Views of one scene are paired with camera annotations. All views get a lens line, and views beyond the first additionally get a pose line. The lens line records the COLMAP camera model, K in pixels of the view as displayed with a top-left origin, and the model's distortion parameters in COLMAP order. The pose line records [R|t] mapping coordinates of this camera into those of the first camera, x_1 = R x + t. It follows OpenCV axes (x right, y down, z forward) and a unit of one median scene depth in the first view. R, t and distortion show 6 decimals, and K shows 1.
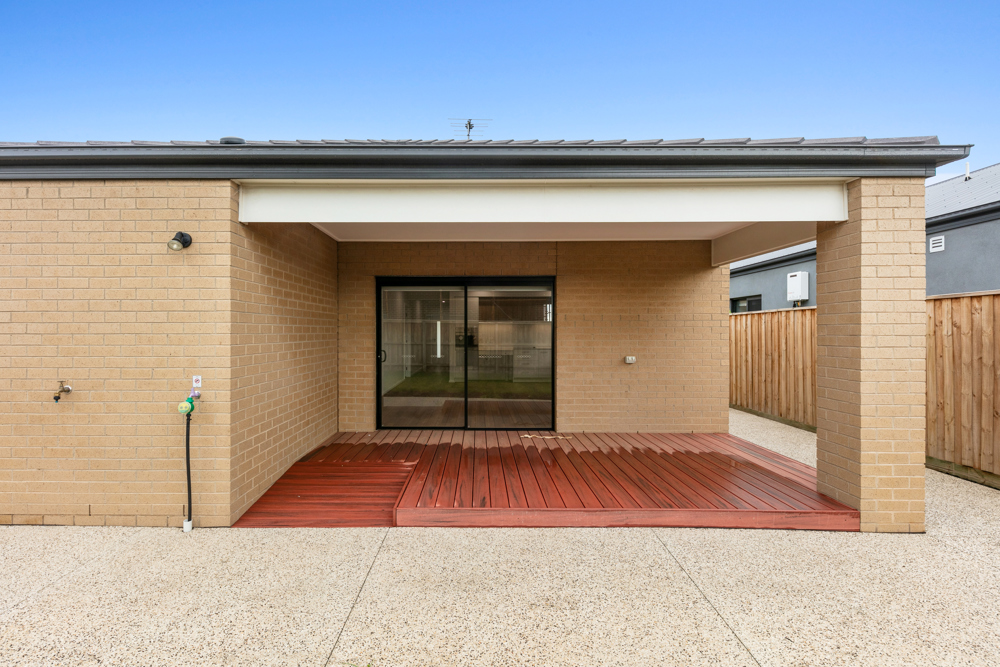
lens RADIAL K [[489.4, 0, 498.4], [0, 489.4, 332.6], [0, 0, 1]] dist [0.002121, -0.000007]
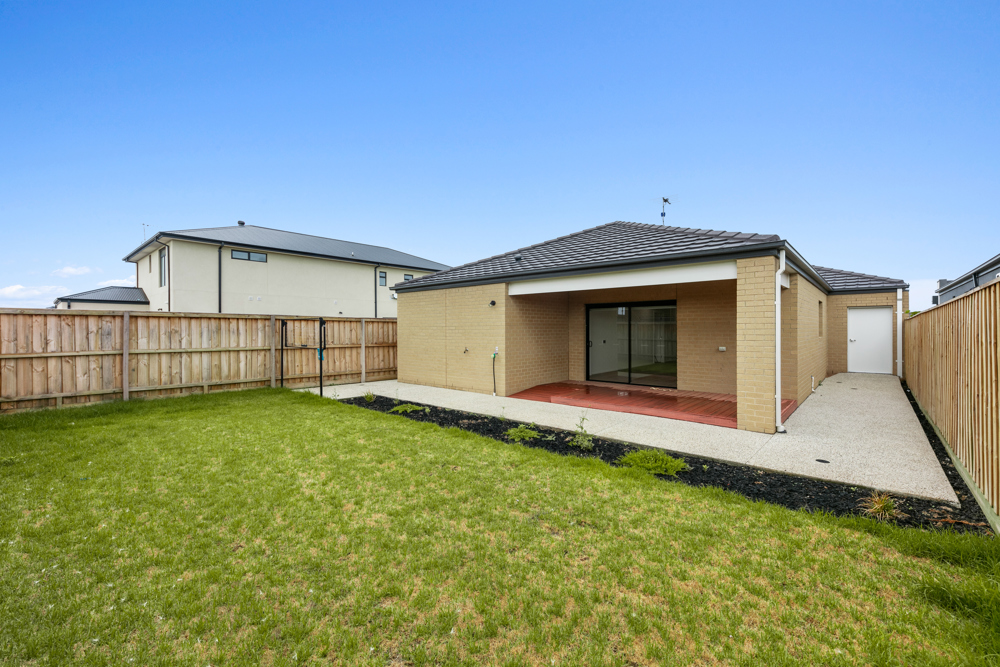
lens RADIAL K [[442.0, 0, 500.5], [0, 442.0, 333.1], [0, 0, 1]] dist [-0.012850, 0.000512]
pose [[0.756050, 0.002344, -0.654510, 1.203198], [0.003357, 0.999967, 0.007459, -0.018337], [0.654505, -0.007836, 0.756017, -1.069496]]
